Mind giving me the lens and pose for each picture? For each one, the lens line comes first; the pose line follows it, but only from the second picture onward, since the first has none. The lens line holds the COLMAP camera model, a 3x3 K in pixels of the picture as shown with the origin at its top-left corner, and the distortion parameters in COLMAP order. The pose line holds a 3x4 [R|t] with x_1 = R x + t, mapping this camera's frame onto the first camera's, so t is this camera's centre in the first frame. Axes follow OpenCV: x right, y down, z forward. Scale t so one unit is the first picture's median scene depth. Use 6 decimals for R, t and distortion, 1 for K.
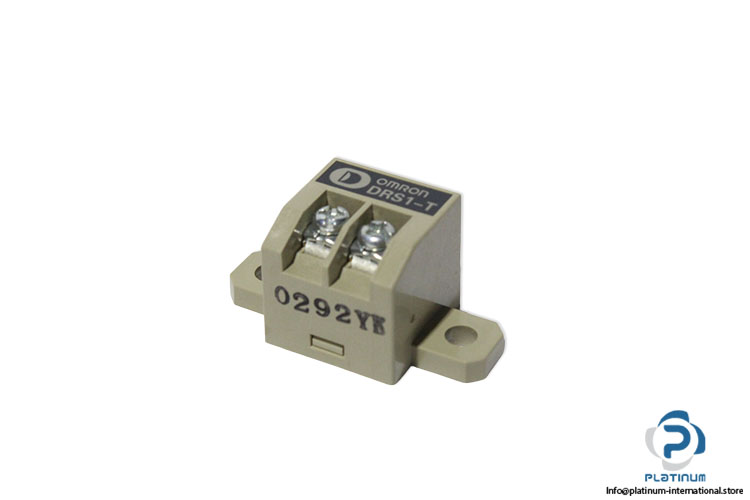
lens RADIAL K [[1910.0, 0, 375.0], [0, 1910.0, 250.0], [0, 0, 1]] dist [0.007570, 0.000352]
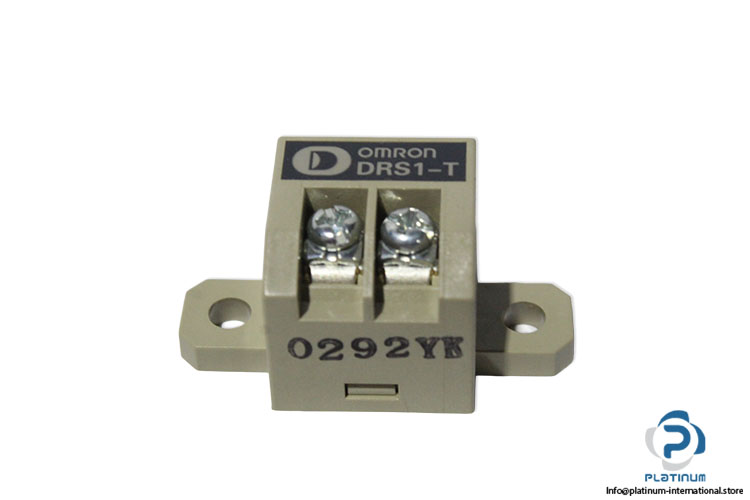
lens RADIAL K [[1910.0, 0, 375.0], [0, 1910.0, 250.0], [0, 0, 1]] dist [0.007570, 0.000352]
pose [[0.894513, -0.317056, 0.315154, -0.238952], [0.271148, 0.945292, 0.181387, -0.134354], [-0.355422, -0.076800, 0.931545, 0.323118]]
